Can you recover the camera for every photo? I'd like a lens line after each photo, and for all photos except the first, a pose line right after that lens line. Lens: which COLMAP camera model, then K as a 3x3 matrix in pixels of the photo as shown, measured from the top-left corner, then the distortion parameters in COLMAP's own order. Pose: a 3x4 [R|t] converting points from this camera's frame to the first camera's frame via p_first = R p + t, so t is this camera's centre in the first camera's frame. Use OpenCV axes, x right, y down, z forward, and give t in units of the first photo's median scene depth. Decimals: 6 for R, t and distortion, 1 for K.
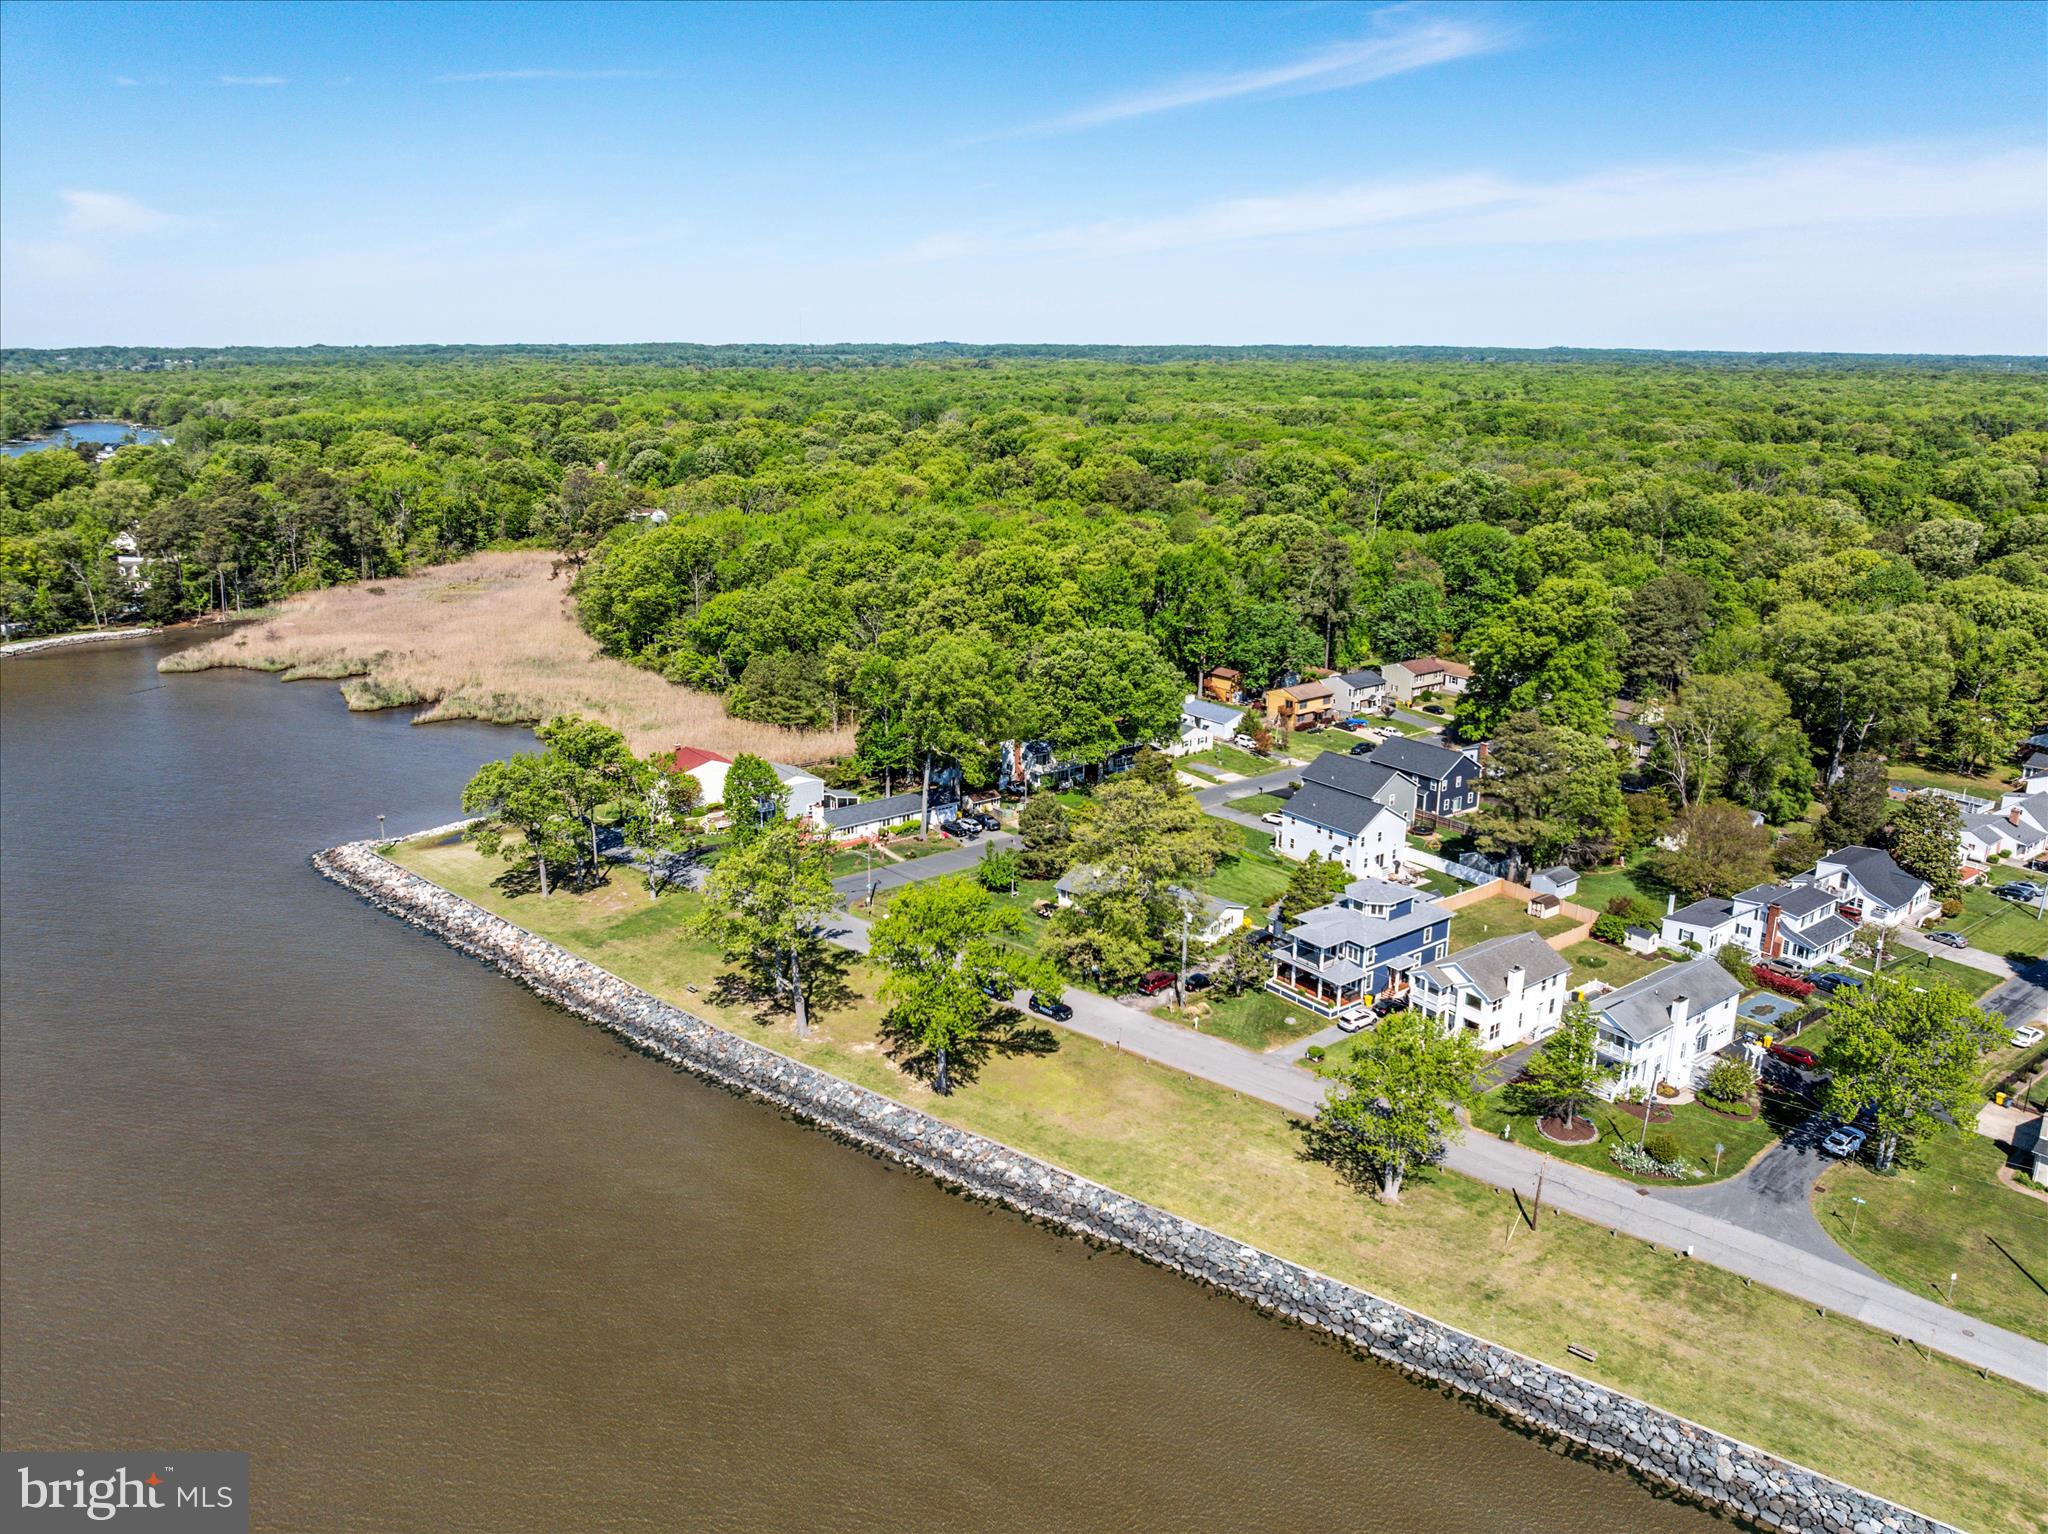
lens RADIAL K [[1440.8, 0, 1040.6], [0, 1440.8, 737.3], [0, 0, 1]] dist [-0.040102, 0.007567]
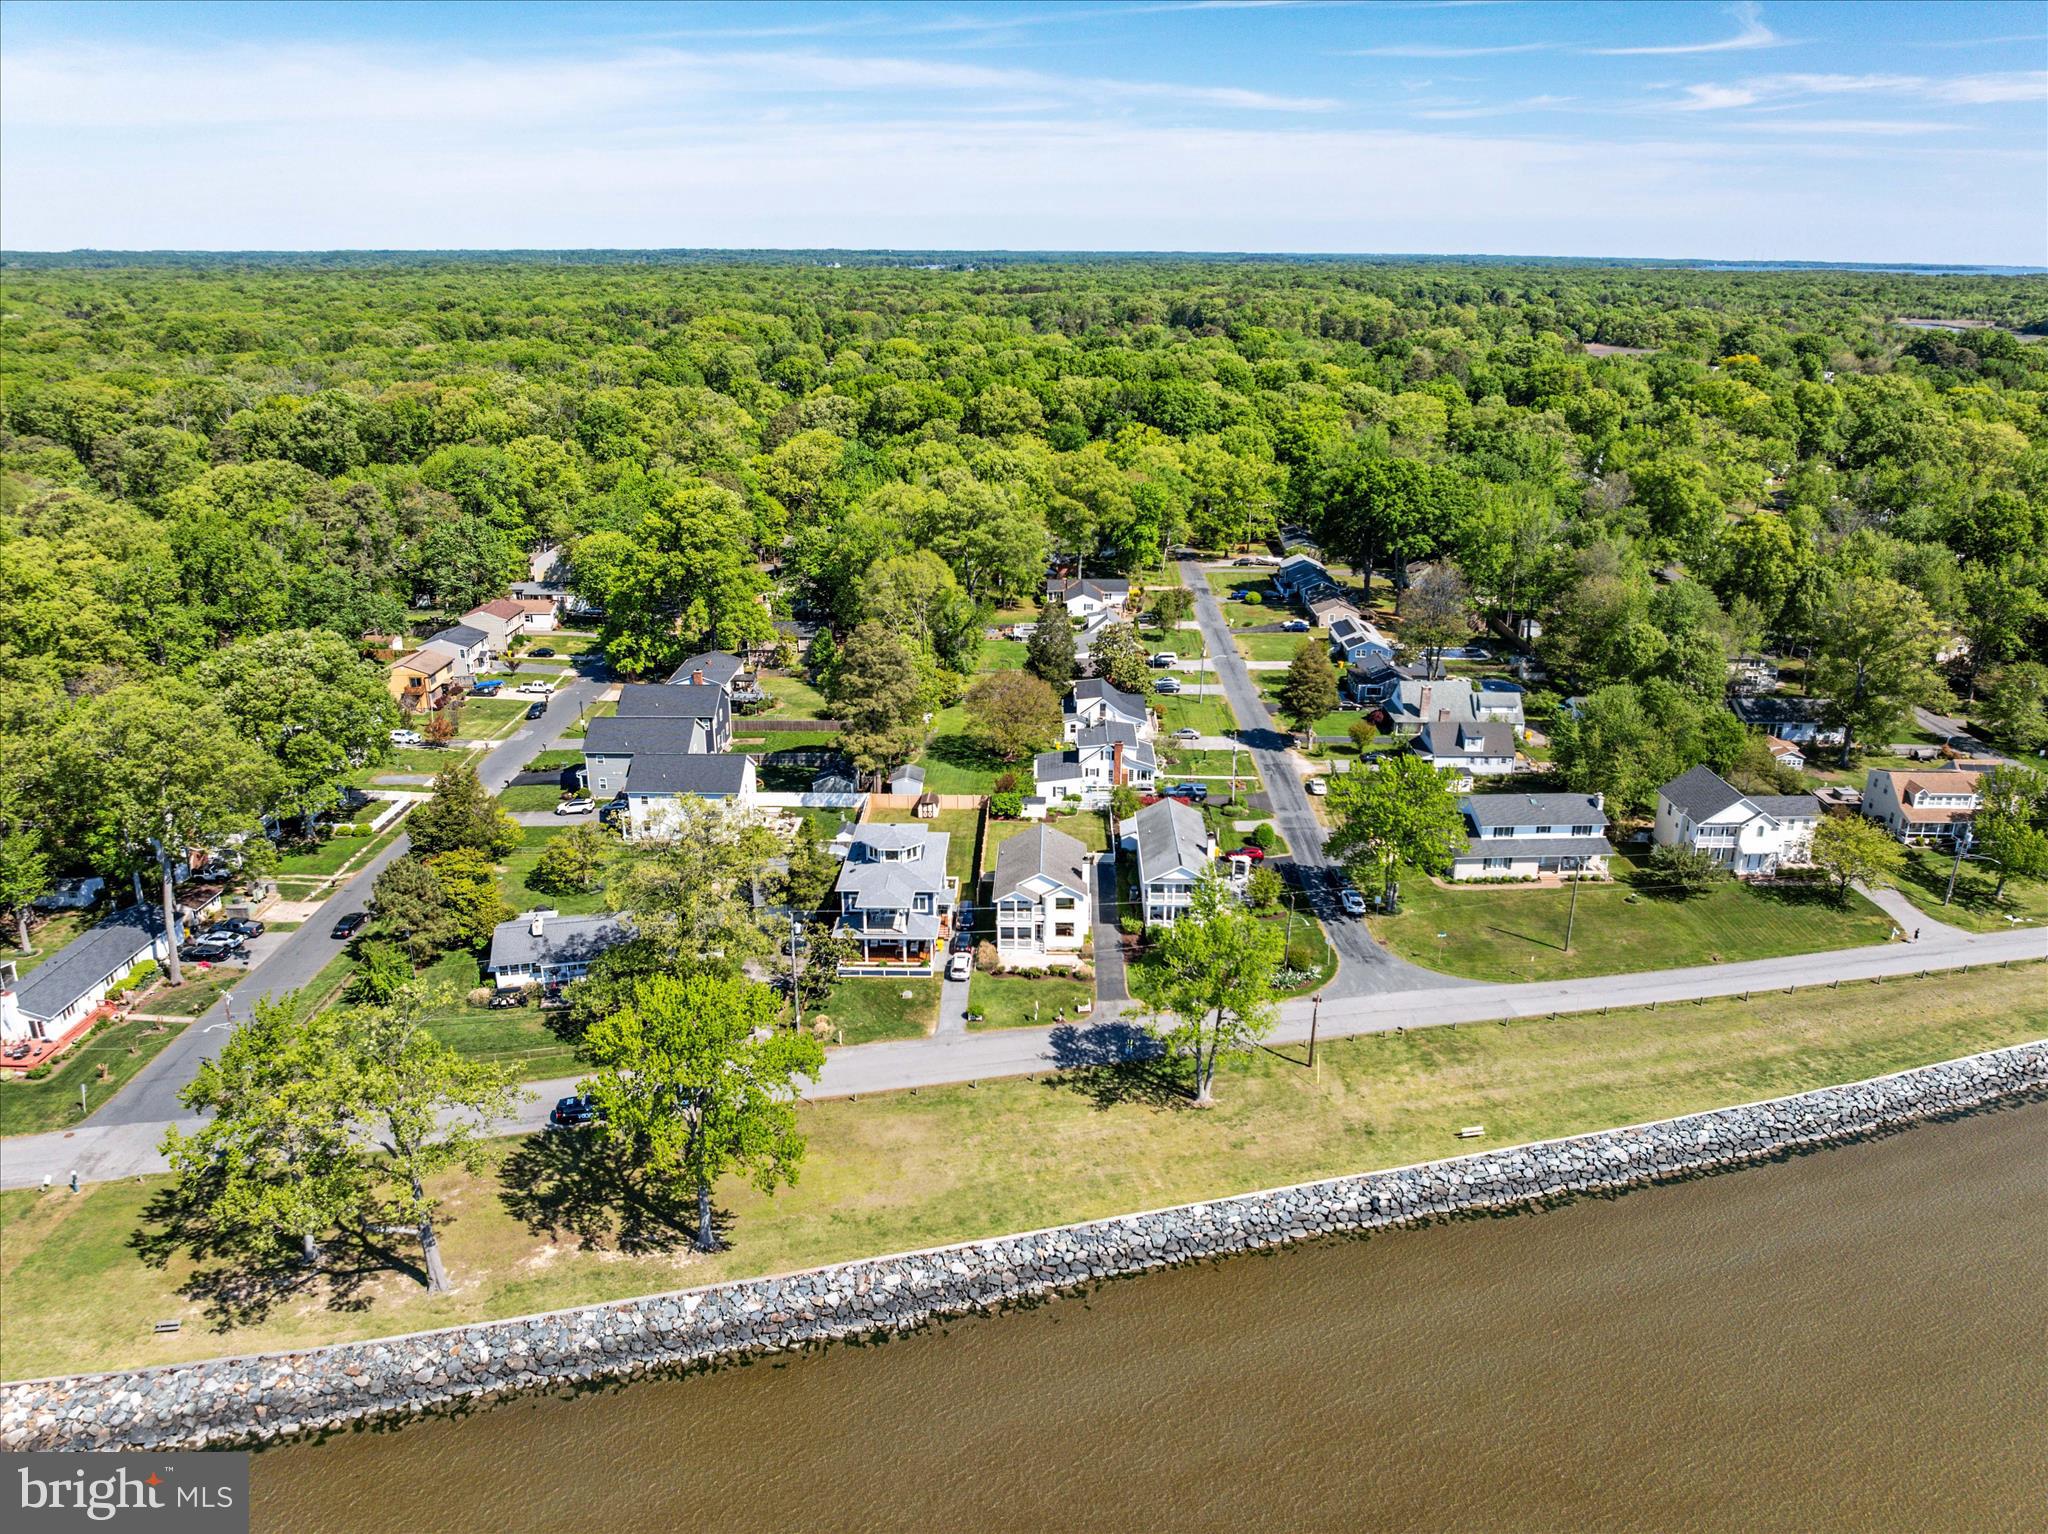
lens RADIAL K [[1440.8, 0, 1025.6], [0, 1440.8, 727.8], [0, 0, 1]] dist [-0.040102, 0.007567]
pose [[0.620342, -0.249930, 0.743445, -0.355968], [0.205254, 0.966569, 0.153673, -0.079680], [-0.756999, 0.057266, 0.650902, 0.280411]]
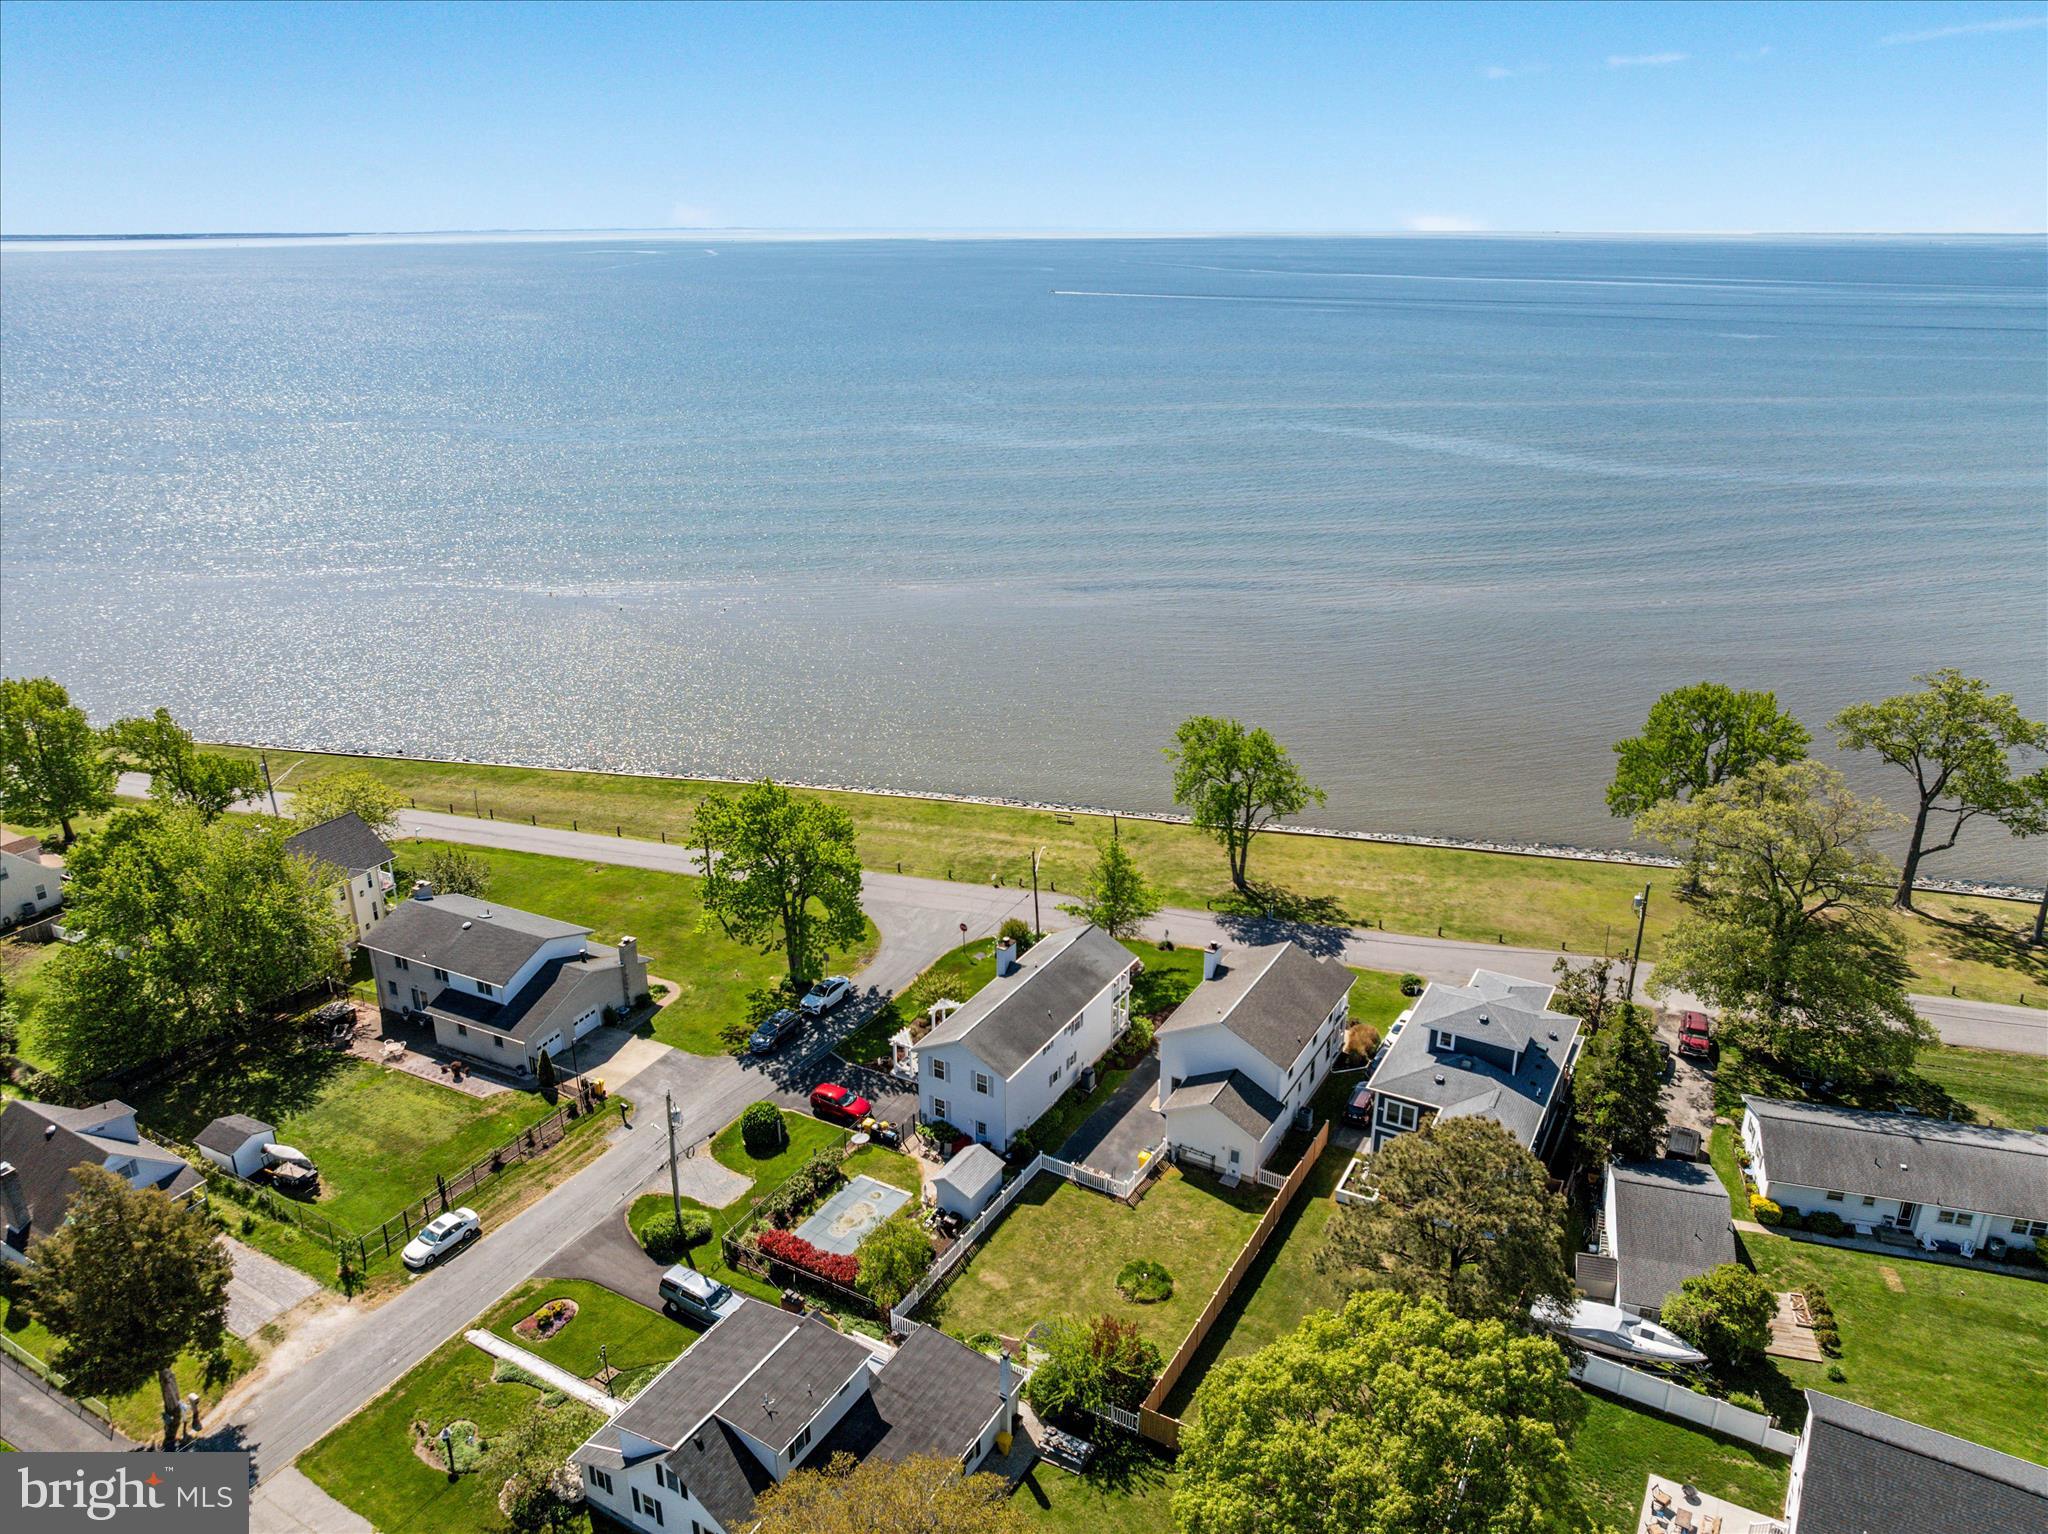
lens RADIAL K [[1440.8, 0, 1028.7], [0, 1440.8, 771.6], [0, 0, 1]] dist [-0.040102, 0.007567]
pose [[-0.920157, 0.137074, -0.366772, 0.542634], [-0.104022, 0.817479, 0.566487, -0.256839], [0.377479, 0.559409, -0.737950, 1.167380]]
